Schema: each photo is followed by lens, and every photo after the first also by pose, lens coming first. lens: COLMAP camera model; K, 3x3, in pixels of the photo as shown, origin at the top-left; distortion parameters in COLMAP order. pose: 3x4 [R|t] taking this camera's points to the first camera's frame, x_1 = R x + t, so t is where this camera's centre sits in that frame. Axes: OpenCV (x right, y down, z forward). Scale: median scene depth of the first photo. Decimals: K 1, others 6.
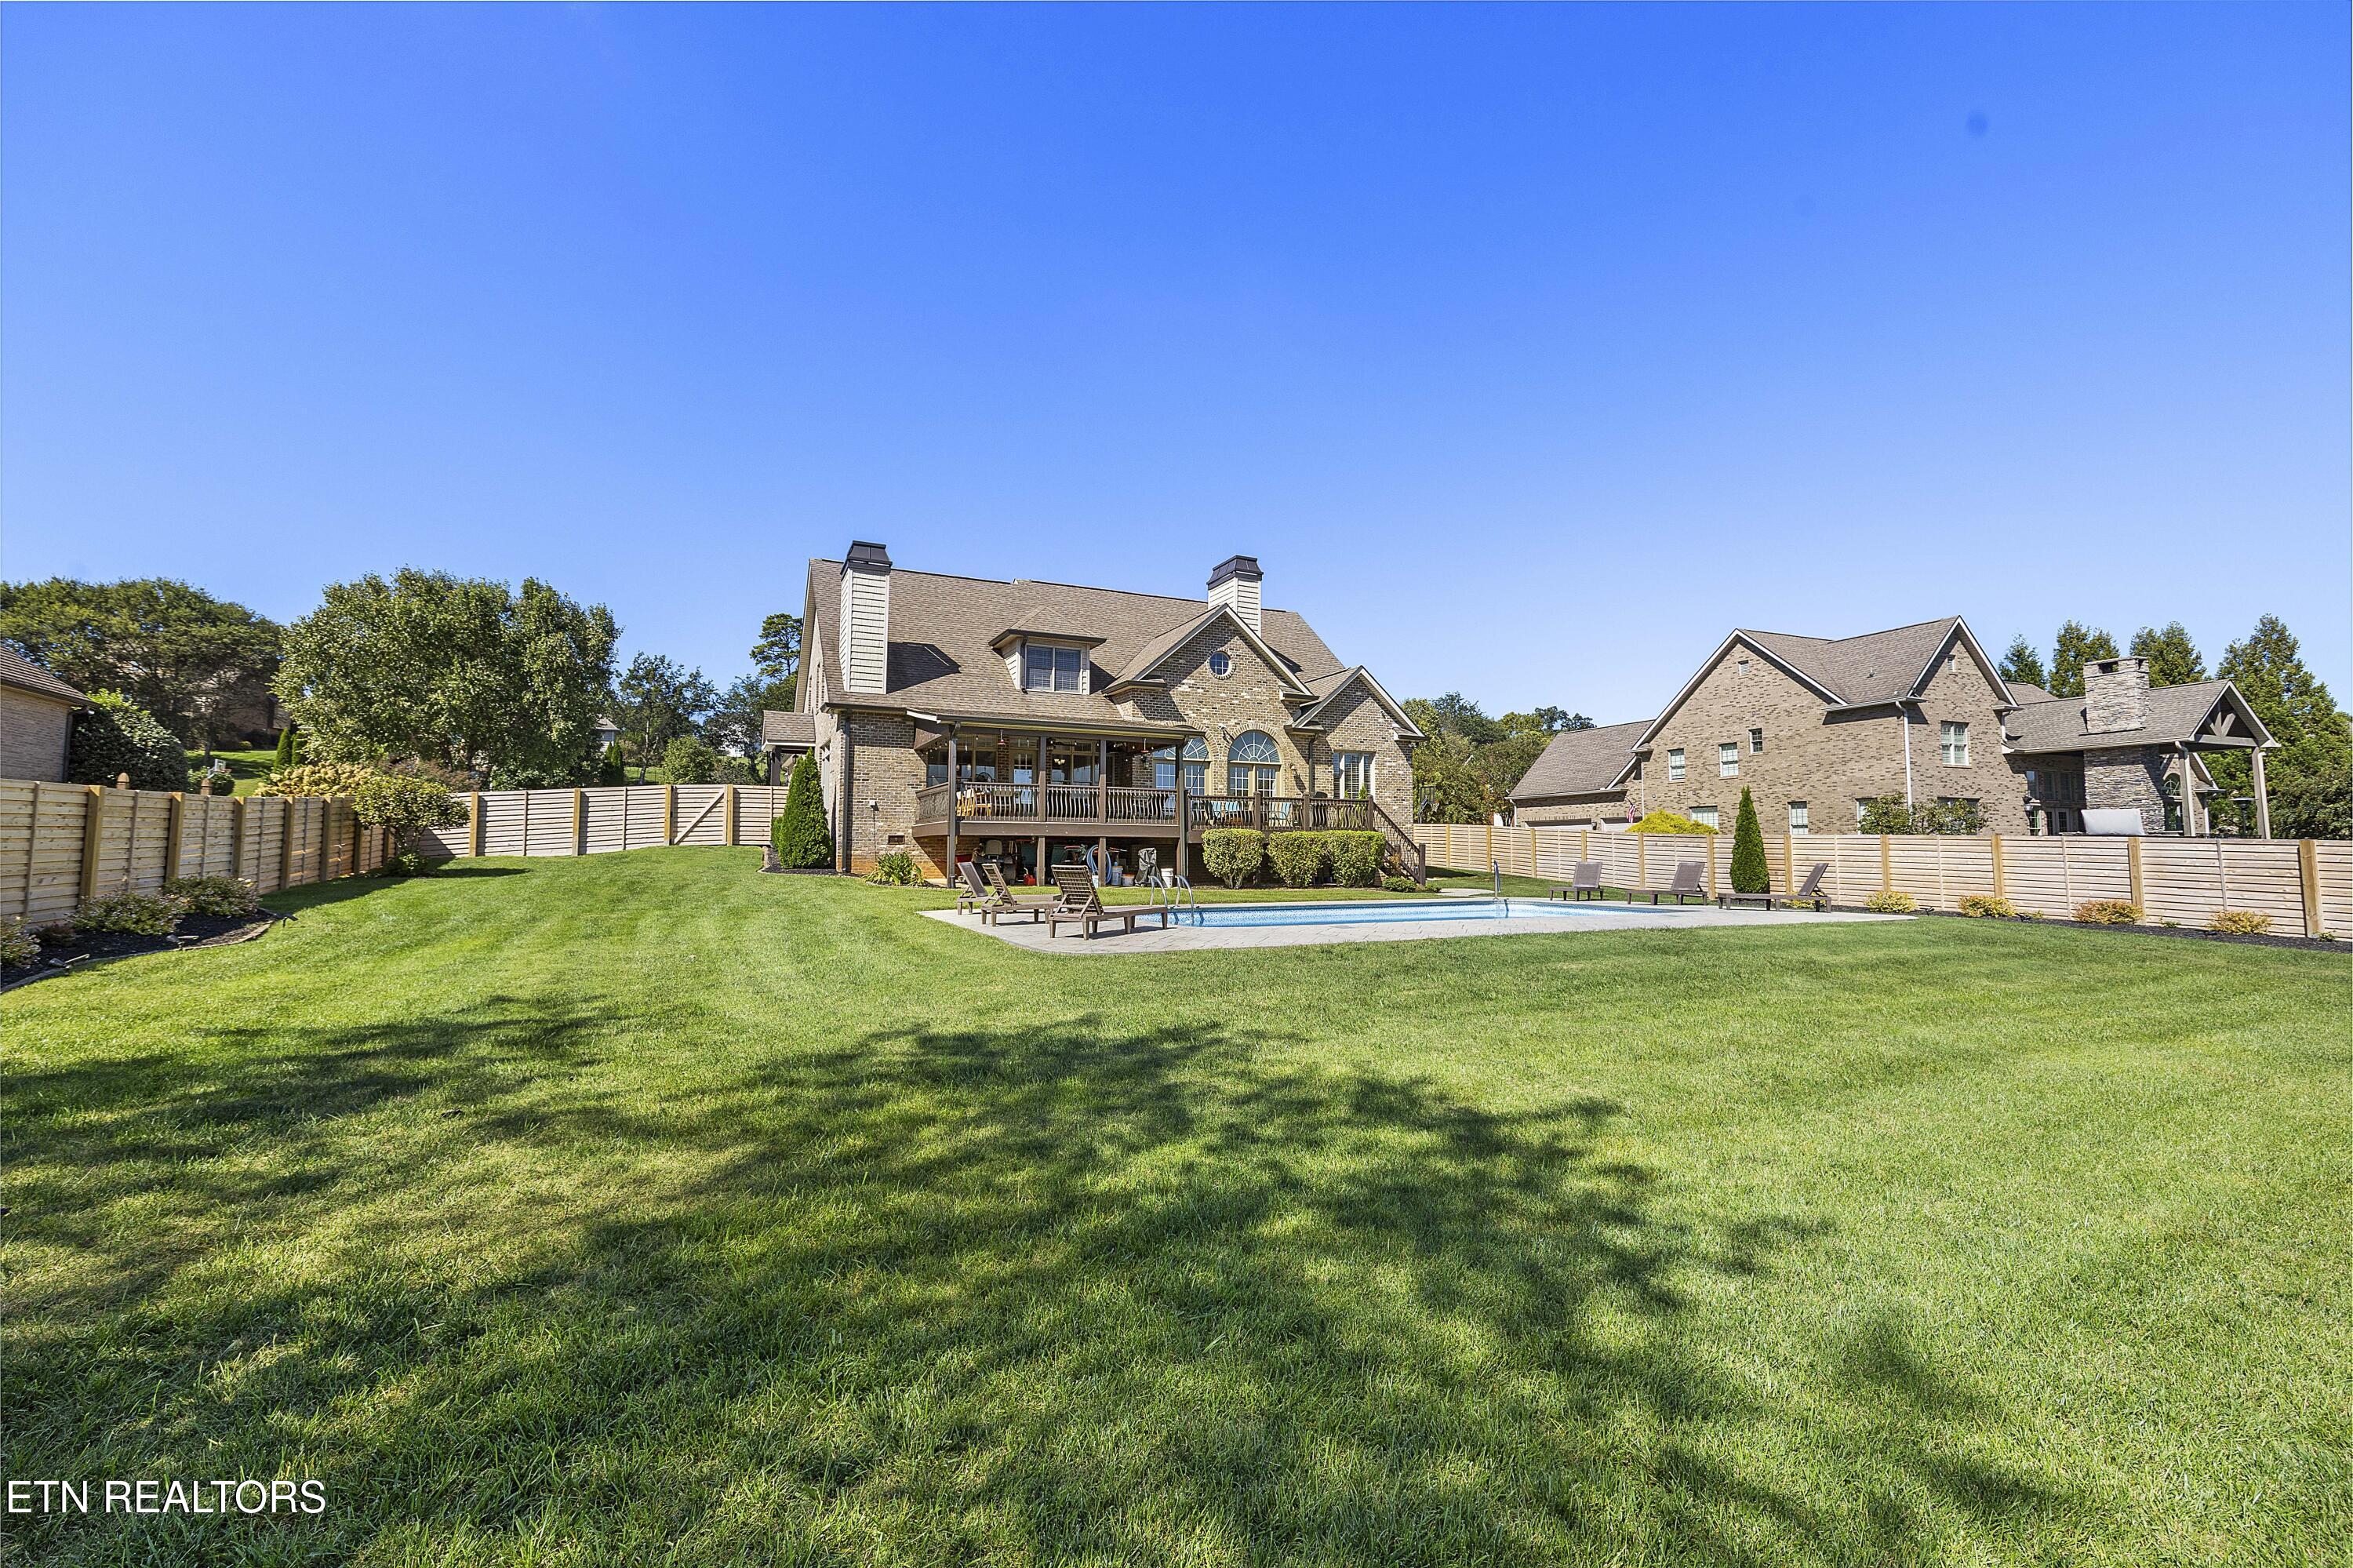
lens RADIAL K [[995.8, 0, 1176.5], [0, 995.8, 784.0], [0, 0, 1]] dist [0.004482, 0.000697]
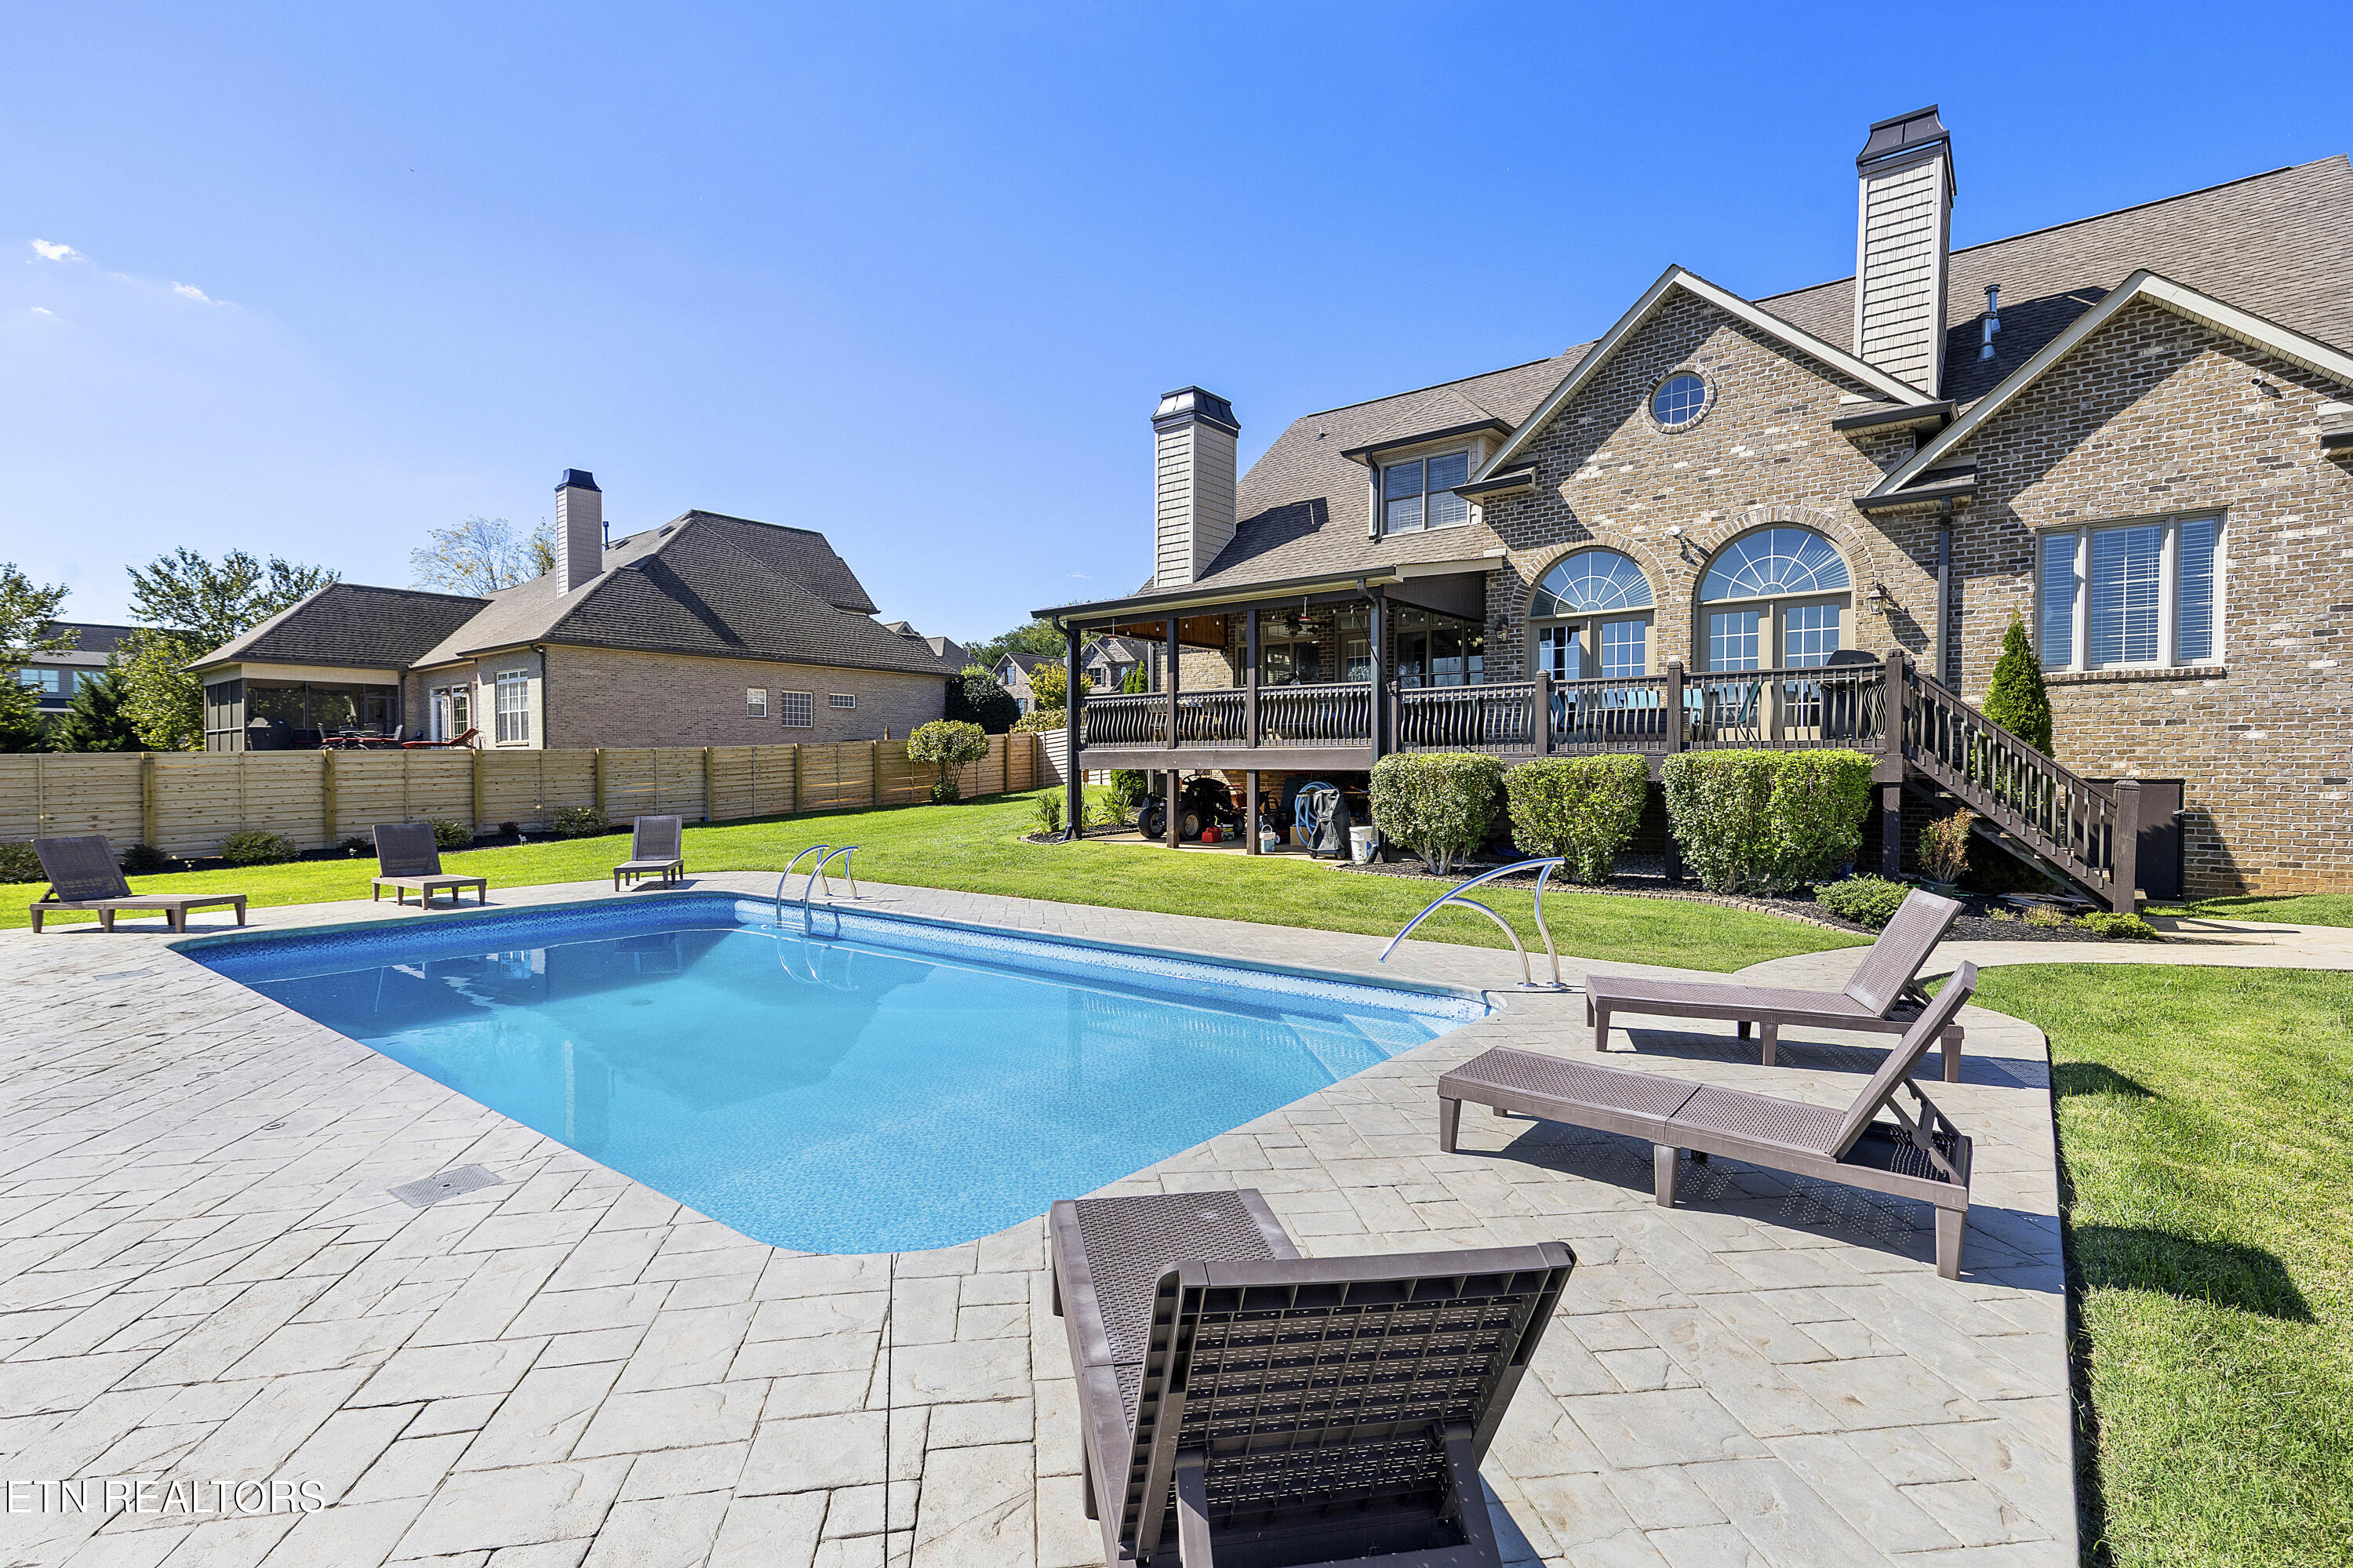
lens RADIAL K [[1074.7, 0, 1176.5], [0, 1074.7, 784.0], [0, 0, 1]] dist [0.003351, 0.000645]
pose [[0.435183, 0.012521, -0.900255, 0.405134], [0.067825, 0.996606, 0.046648, 0.022263], [0.897784, -0.081360, 0.432857, 0.545821]]
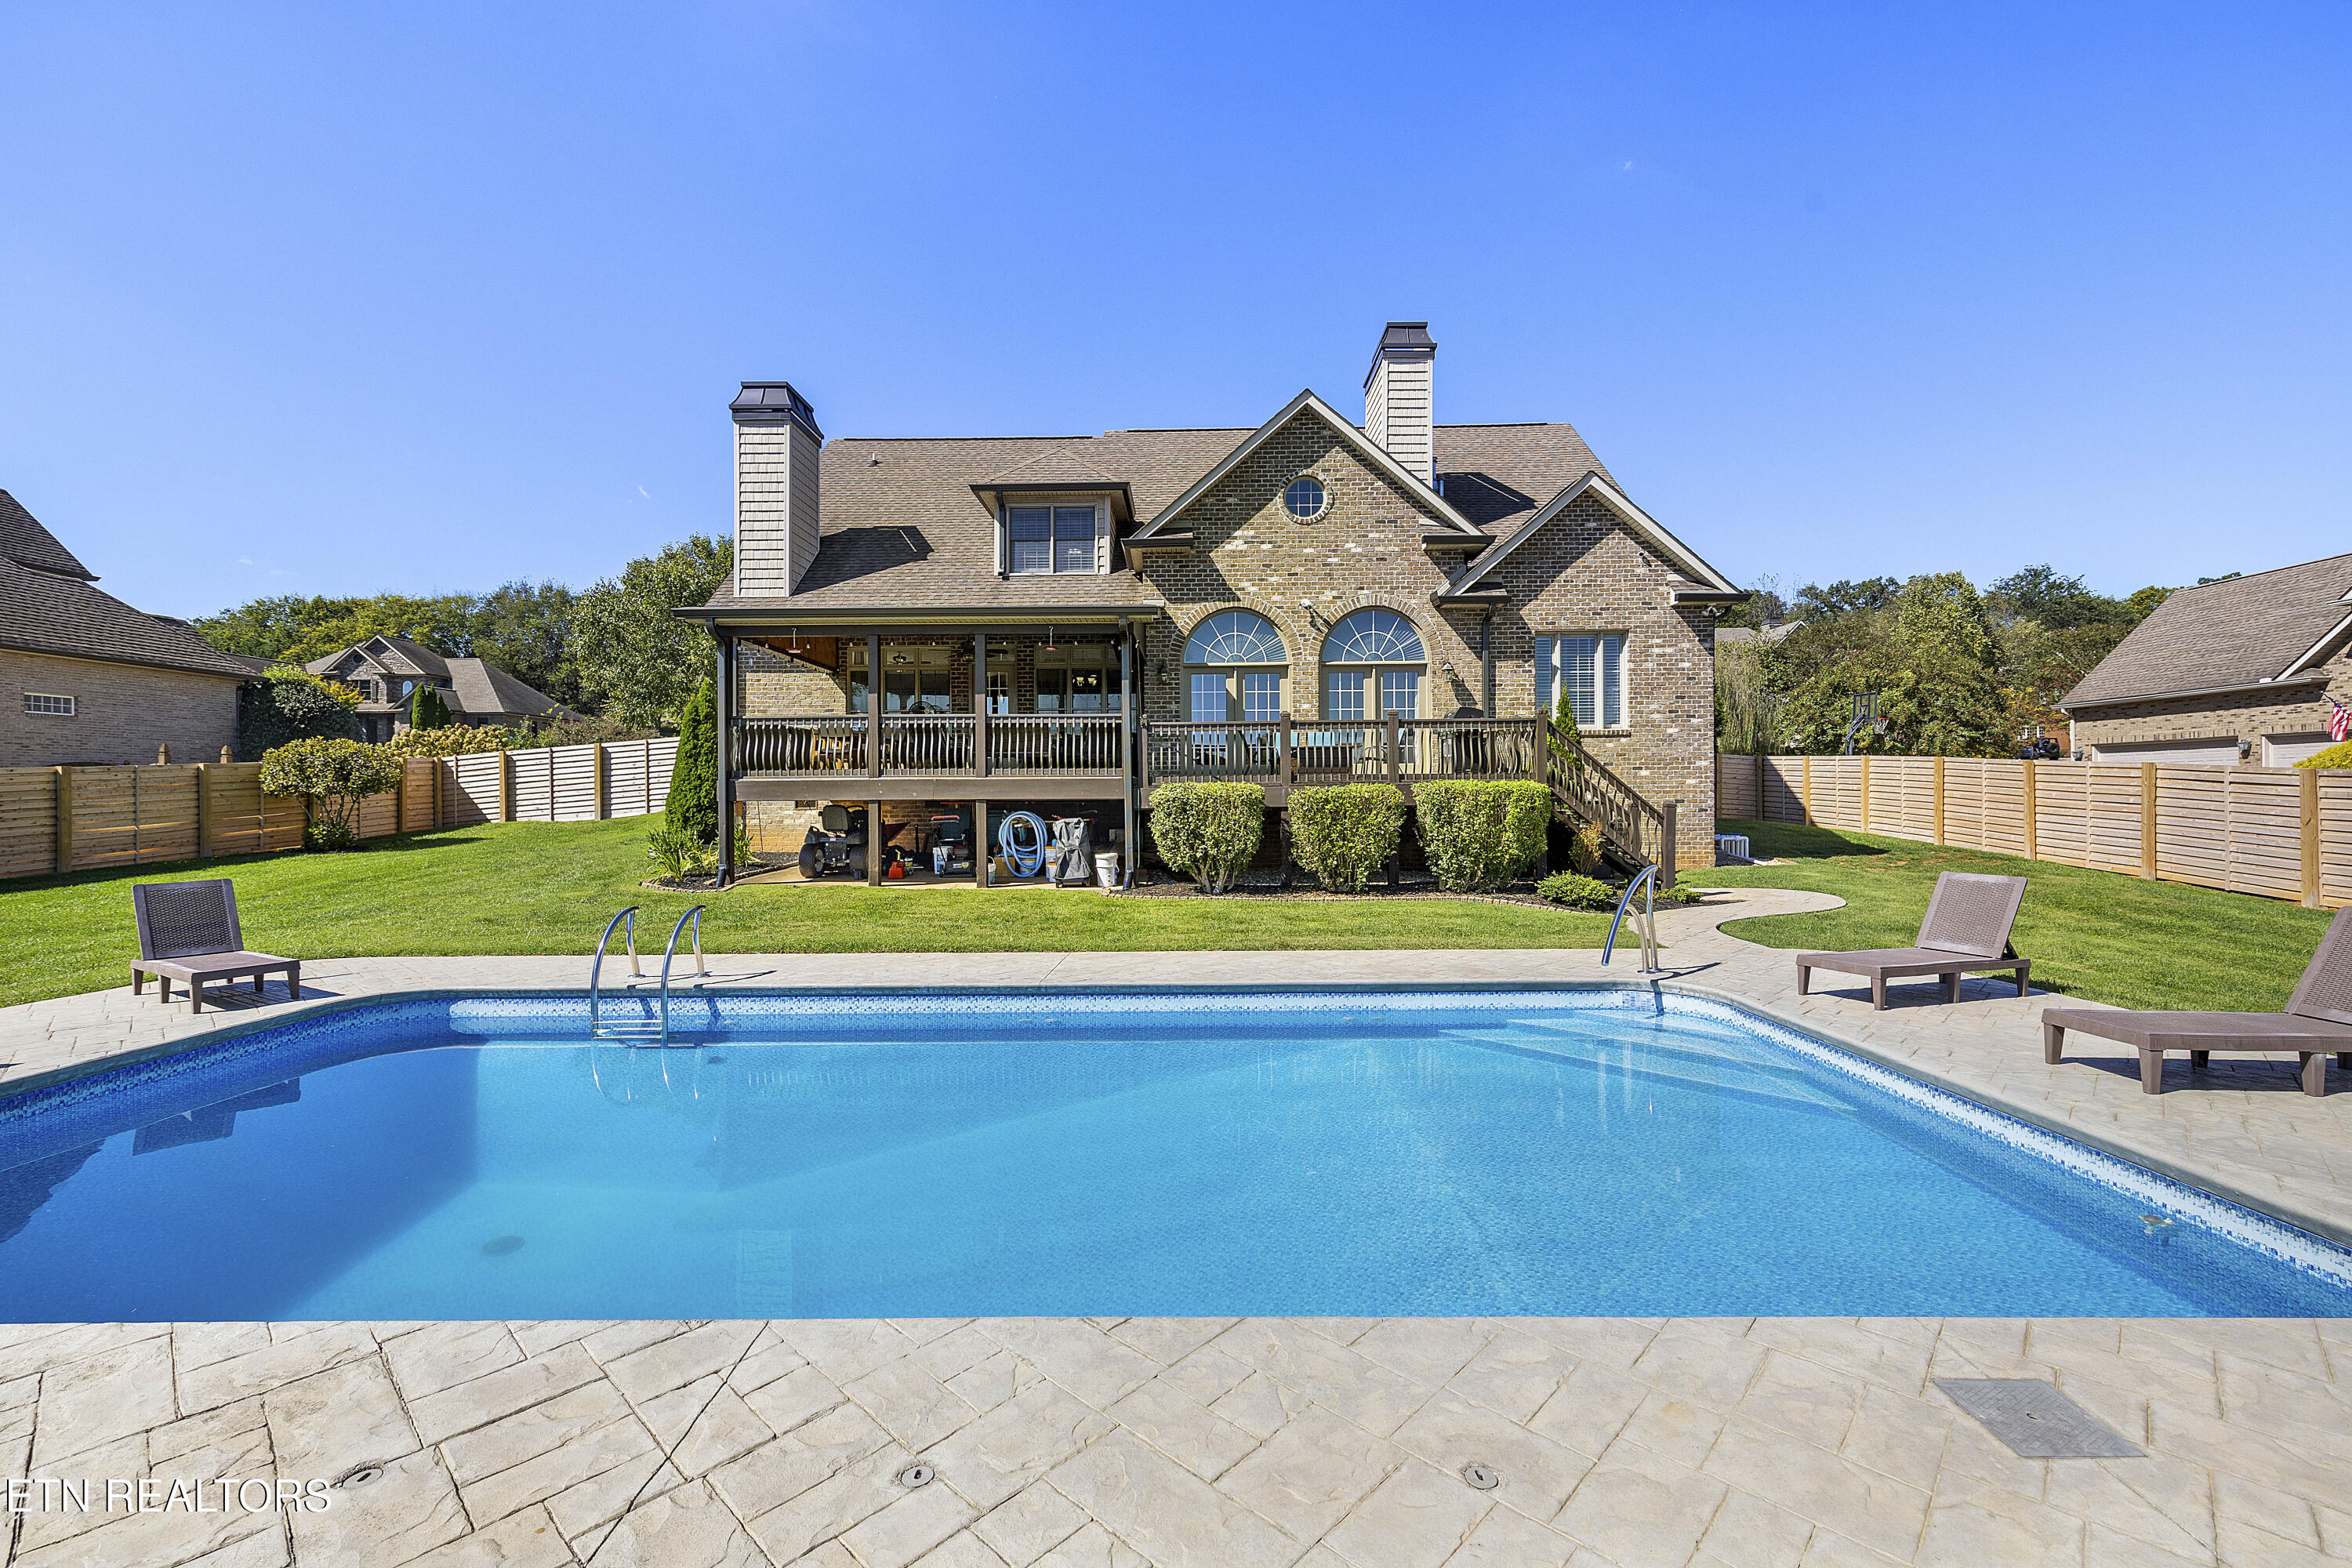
lens RADIAL K [[995.4, 0, 1176.0], [0, 995.4, 784.0], [0, 0, 1]] dist [0.004482, 0.000697]
pose [[0.896634, -0.013013, -0.442582, 0.233948], [0.040586, 0.997775, 0.052886, 0.013935], [0.440909, -0.065382, 0.895167, 0.427112]]
